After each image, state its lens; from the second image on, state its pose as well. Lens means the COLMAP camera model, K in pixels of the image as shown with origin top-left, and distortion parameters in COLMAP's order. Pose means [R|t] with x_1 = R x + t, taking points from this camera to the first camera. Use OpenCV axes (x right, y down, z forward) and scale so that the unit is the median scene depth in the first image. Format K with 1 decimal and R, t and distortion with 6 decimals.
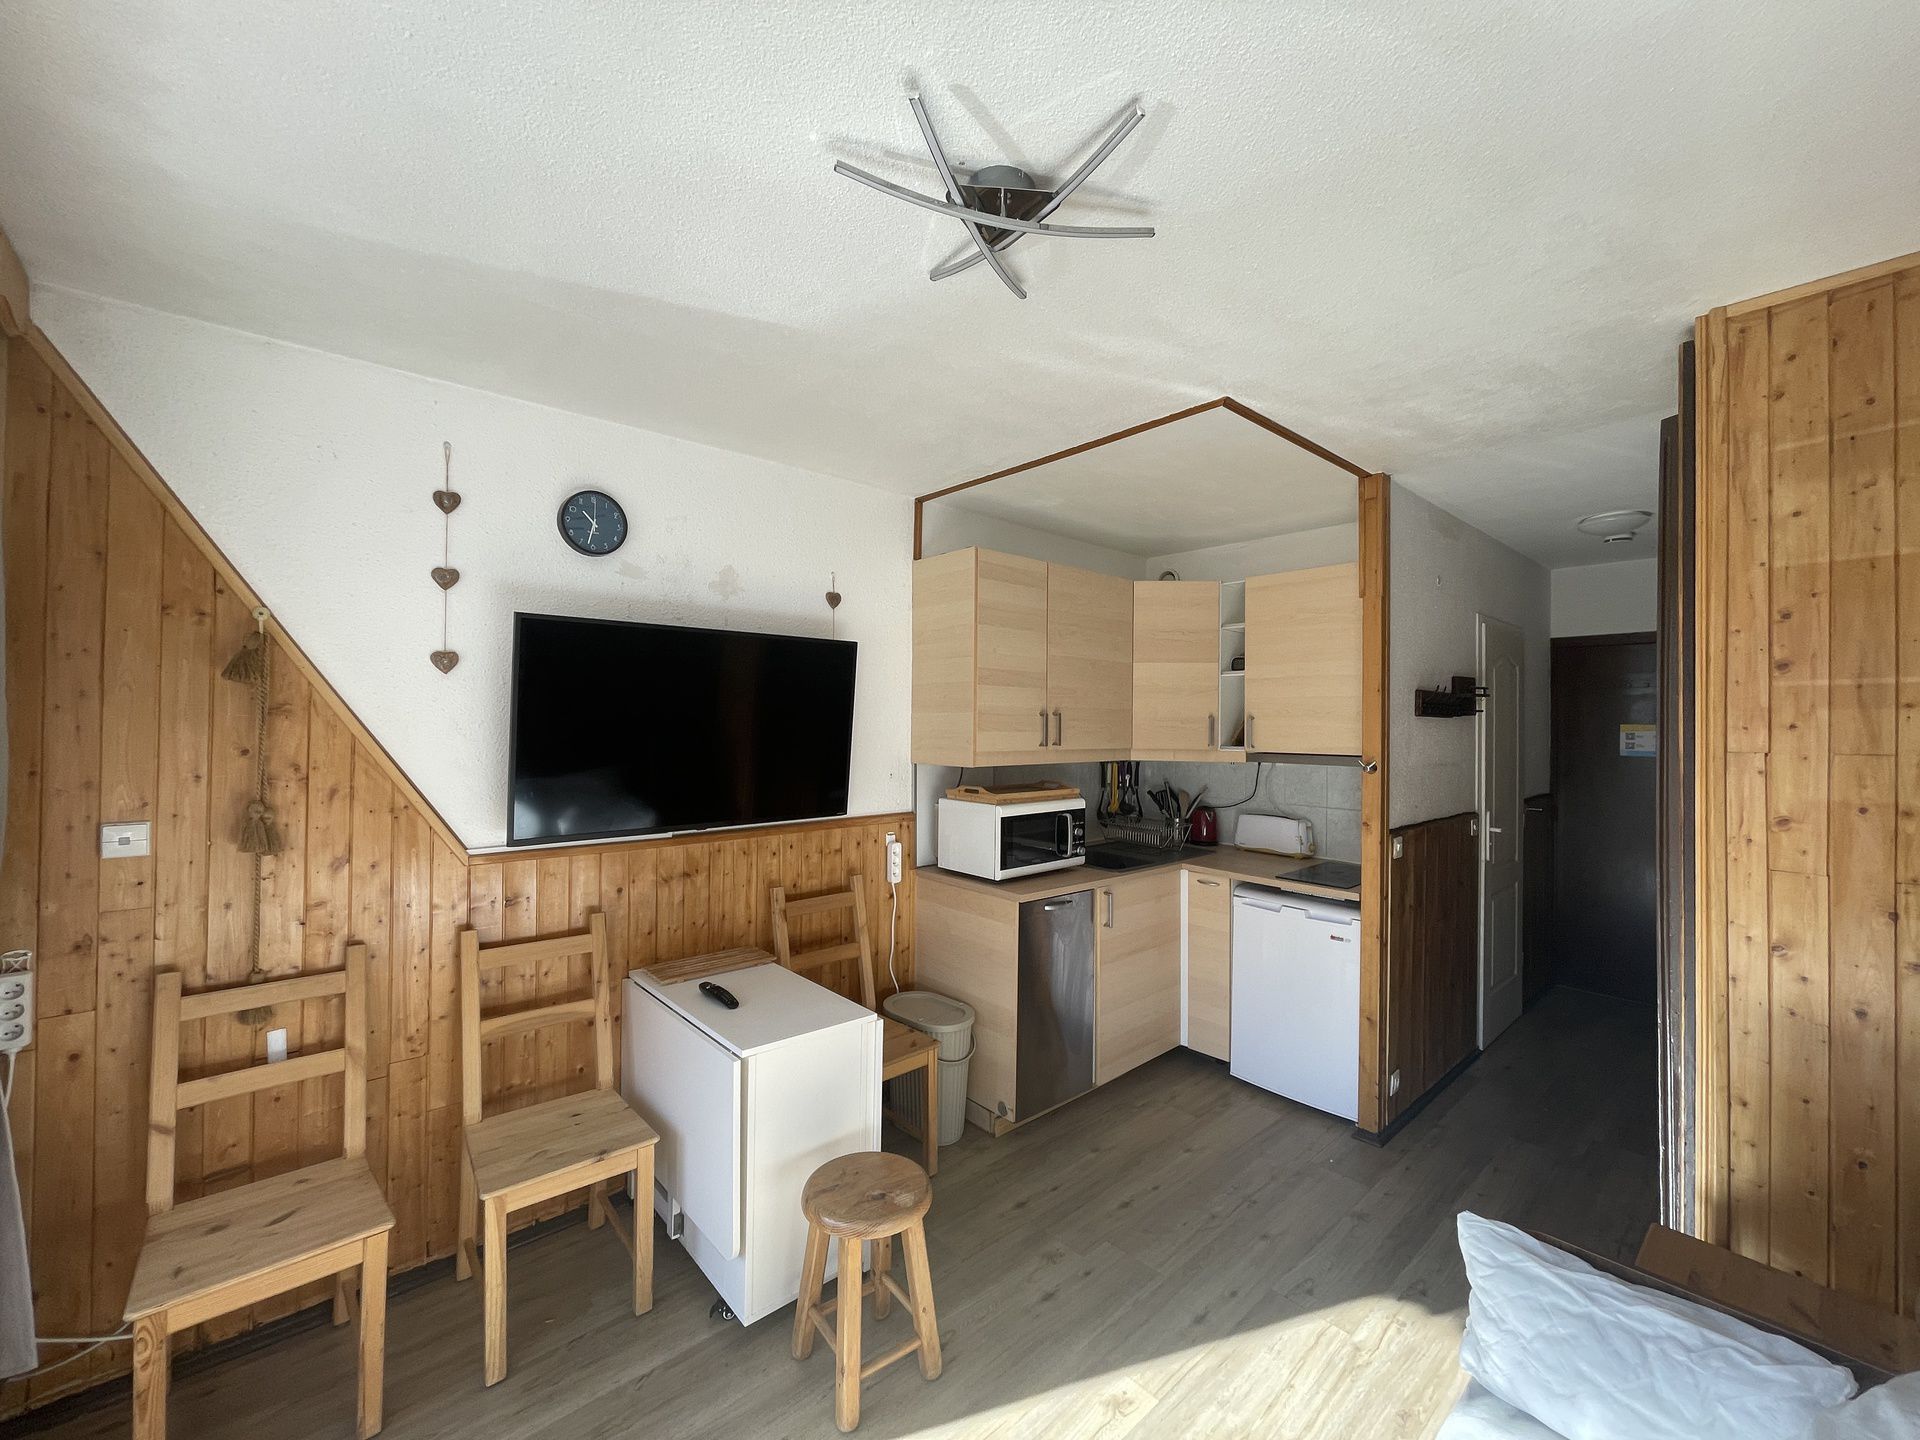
lens RADIAL K [[770.4, 0, 959.1], [0, 770.4, 715.1], [0, 0, 1]] dist [-0.002623, -0.000445]
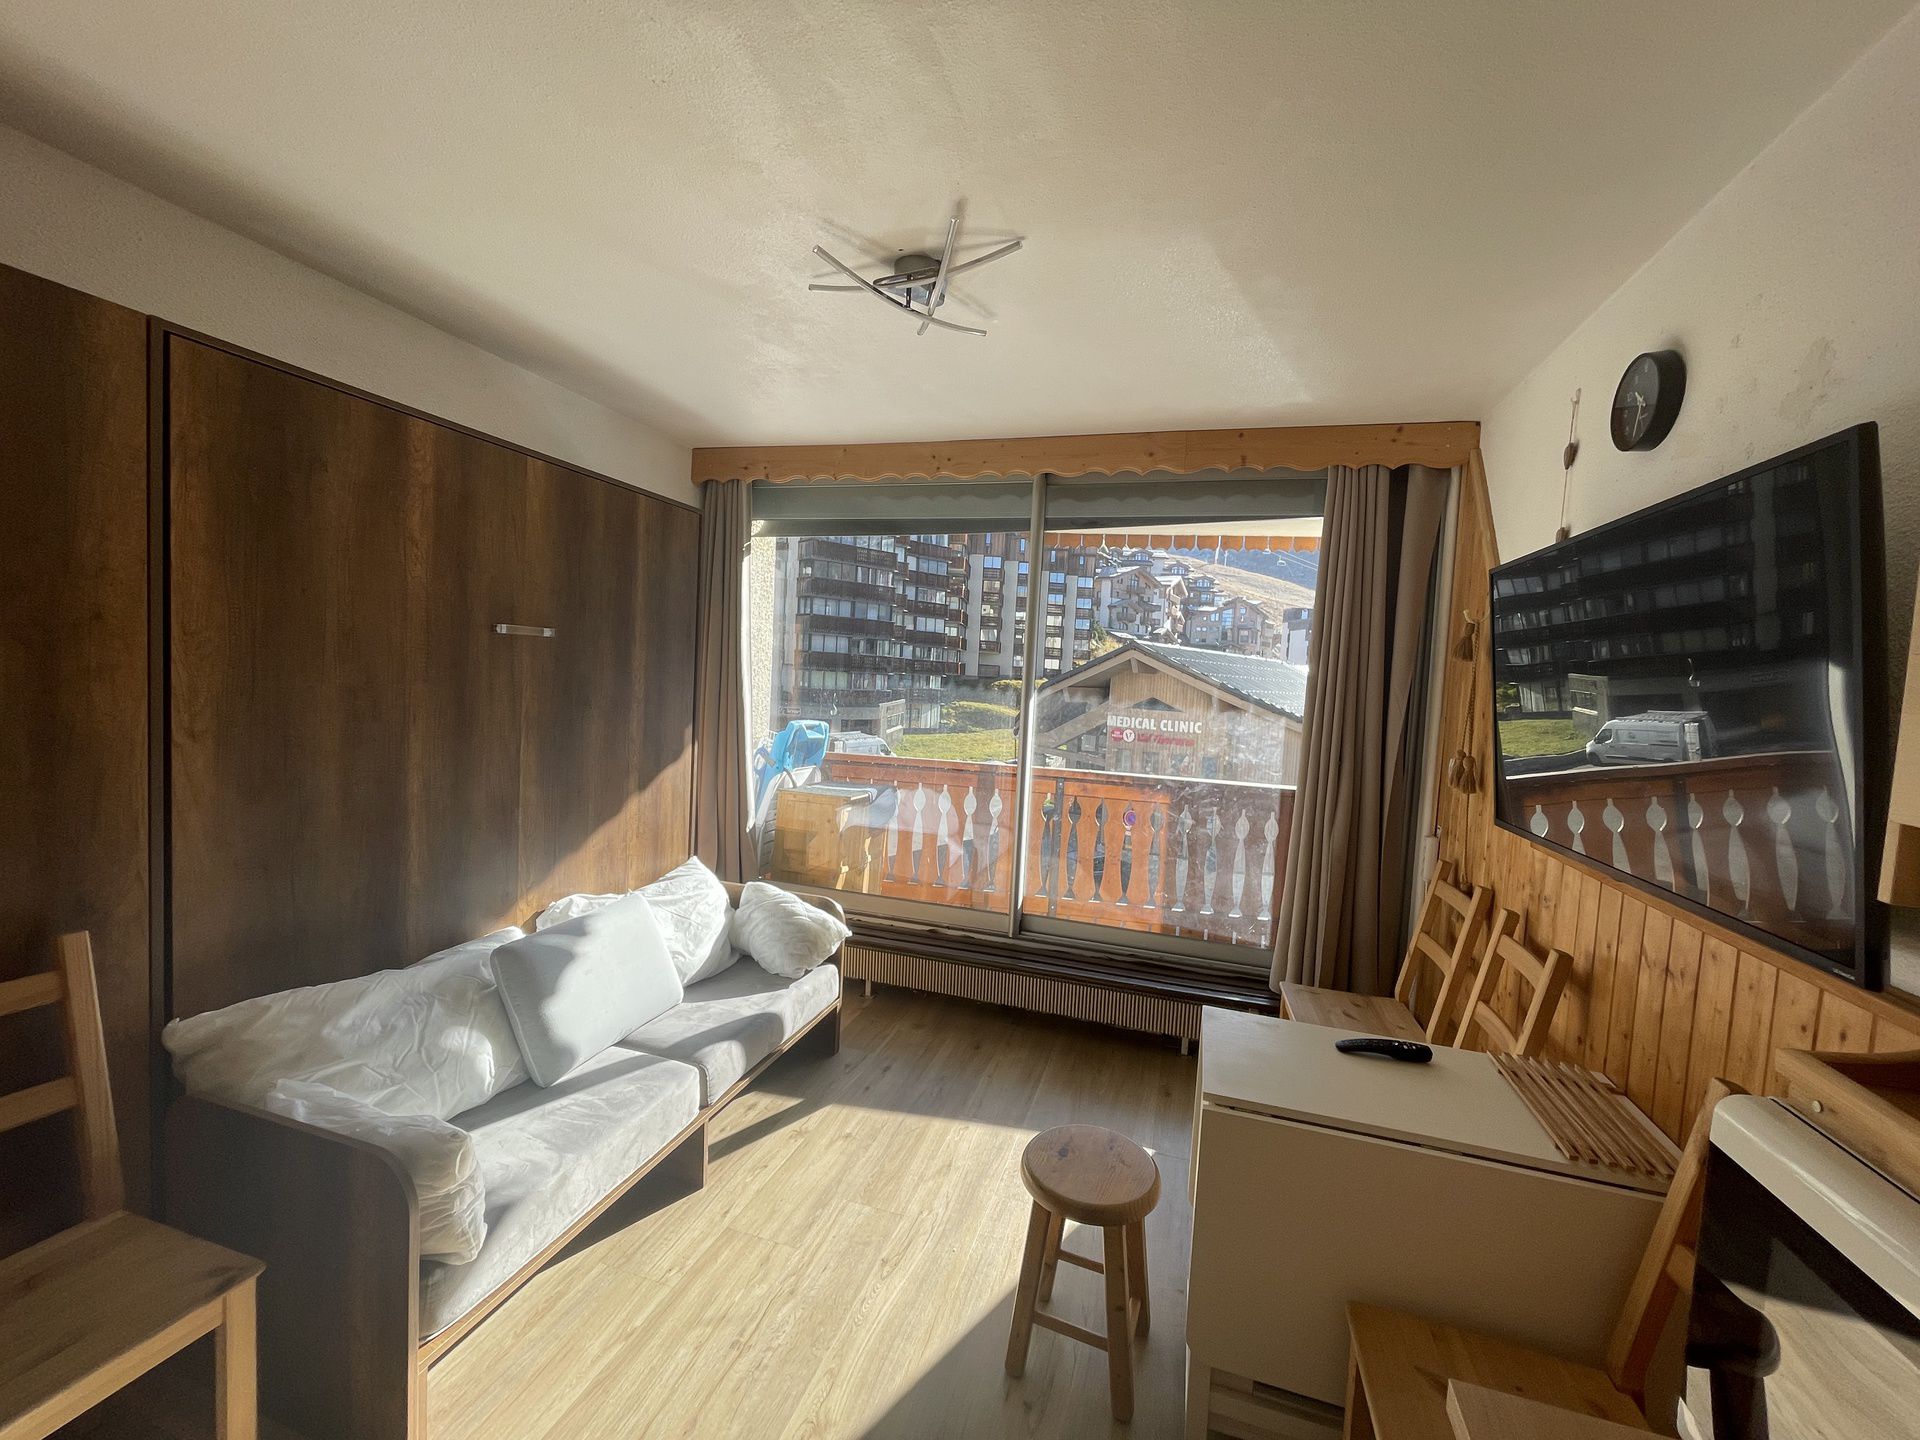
lens RADIAL K [[770.4, 0, 959.1], [0, 770.4, 715.1], [0, 0, 1]] dist [-0.002623, -0.000445]
pose [[-0.854701, -0.025718, -0.518483, 0.289738], [-0.055415, 0.997585, 0.041868, 0.024274], [0.516154, 0.064516, -0.854062, 0.950250]]
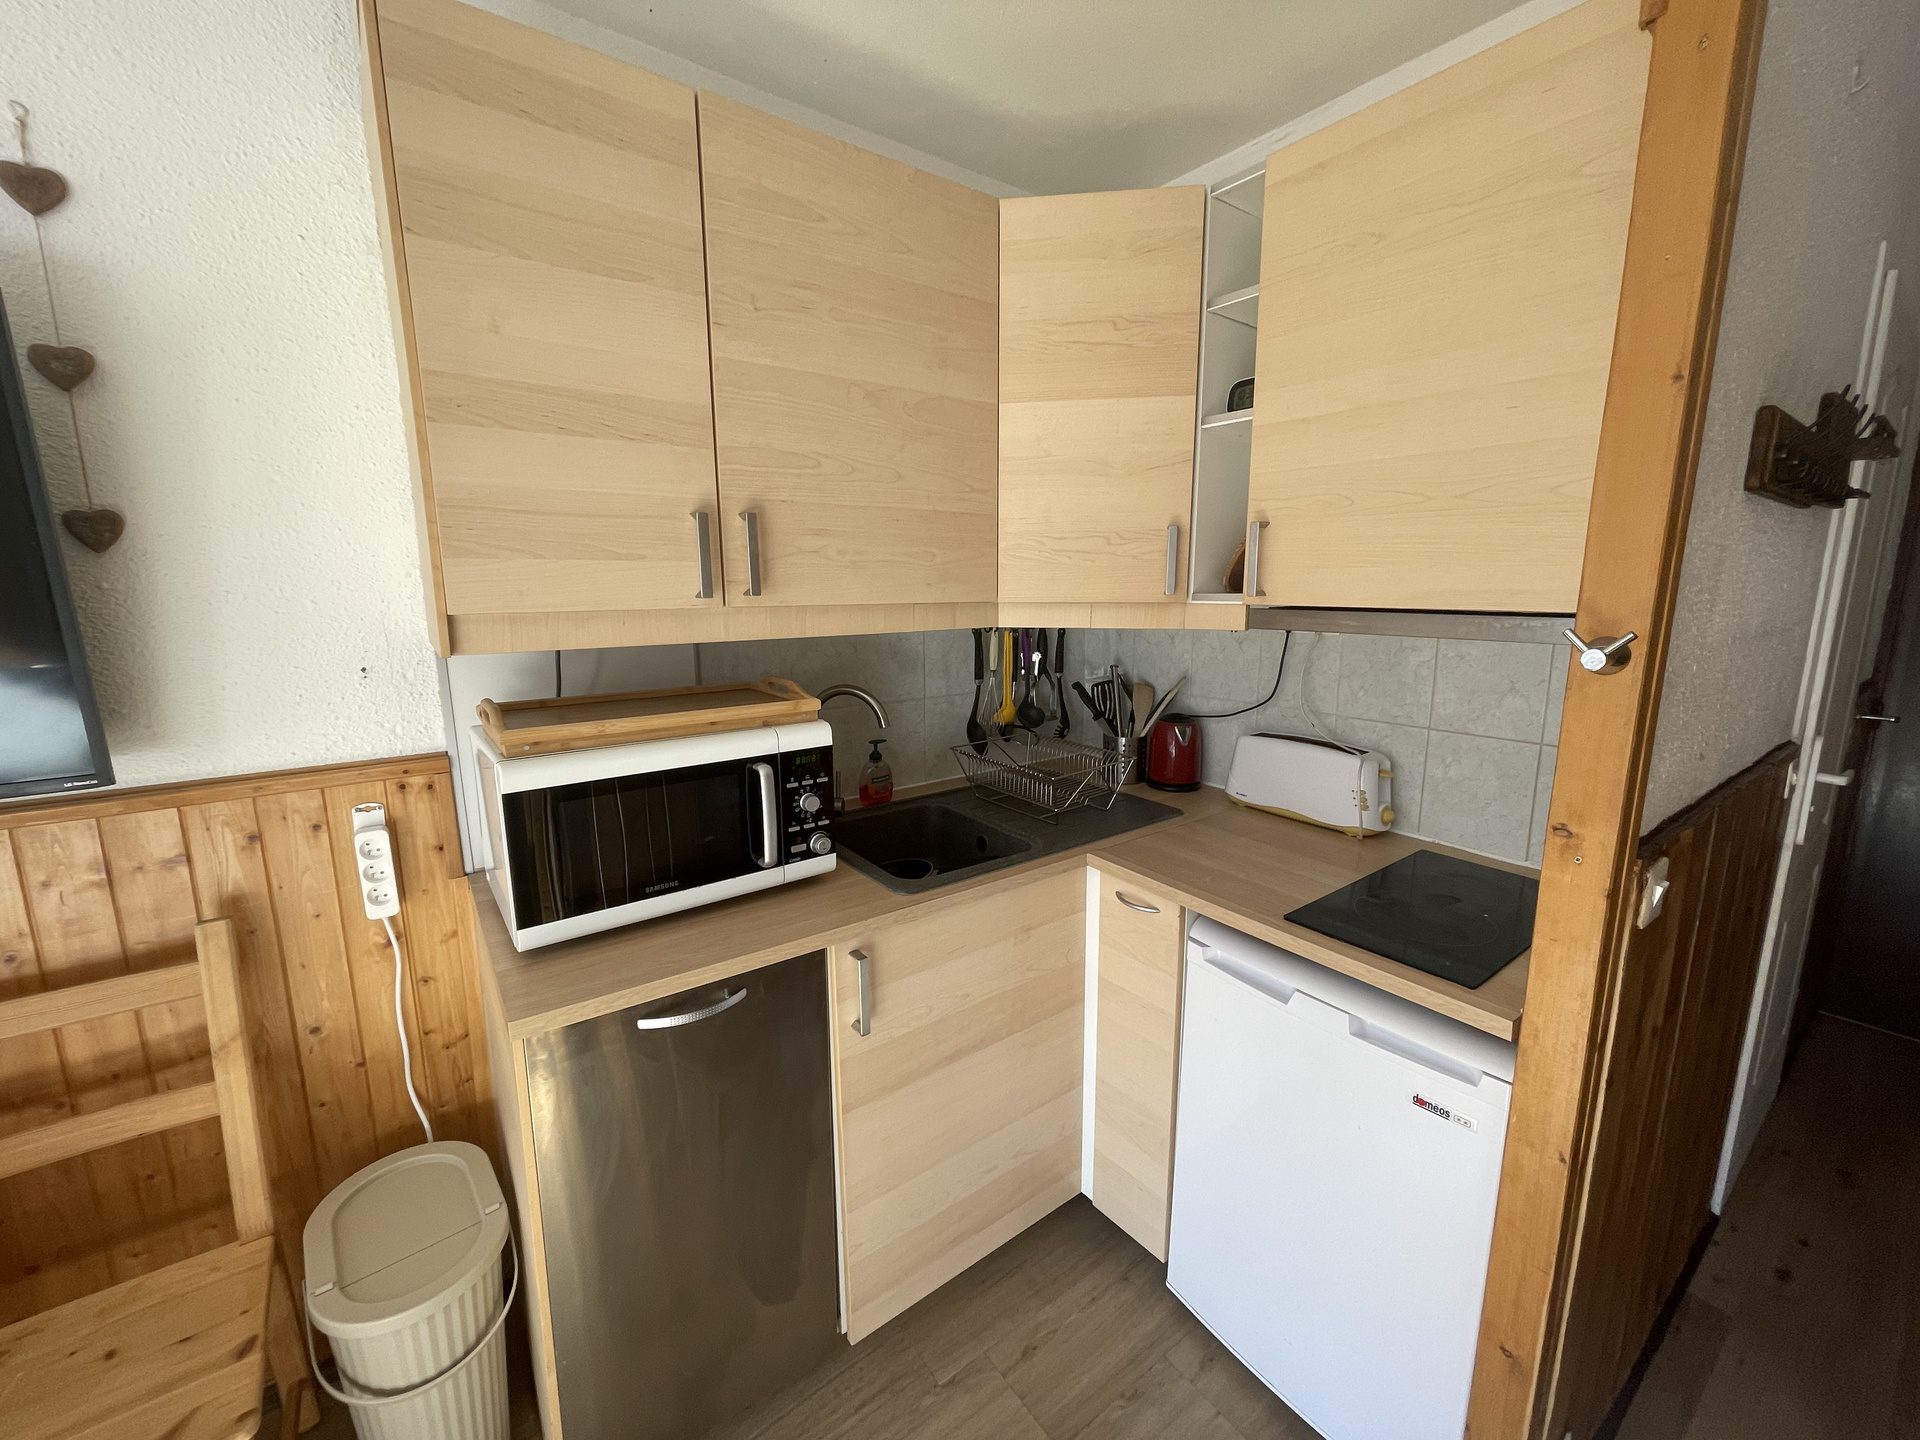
lens RADIAL K [[770.4, 0, 959.1], [0, 770.4, 715.1], [0, 0, 1]] dist [-0.002623, -0.000445]
pose [[0.995669, 0.000482, -0.092966, 0.273031], [0.016299, 0.983593, 0.179665, 0.030189], [0.091527, -0.180402, 0.979325, 0.597026]]
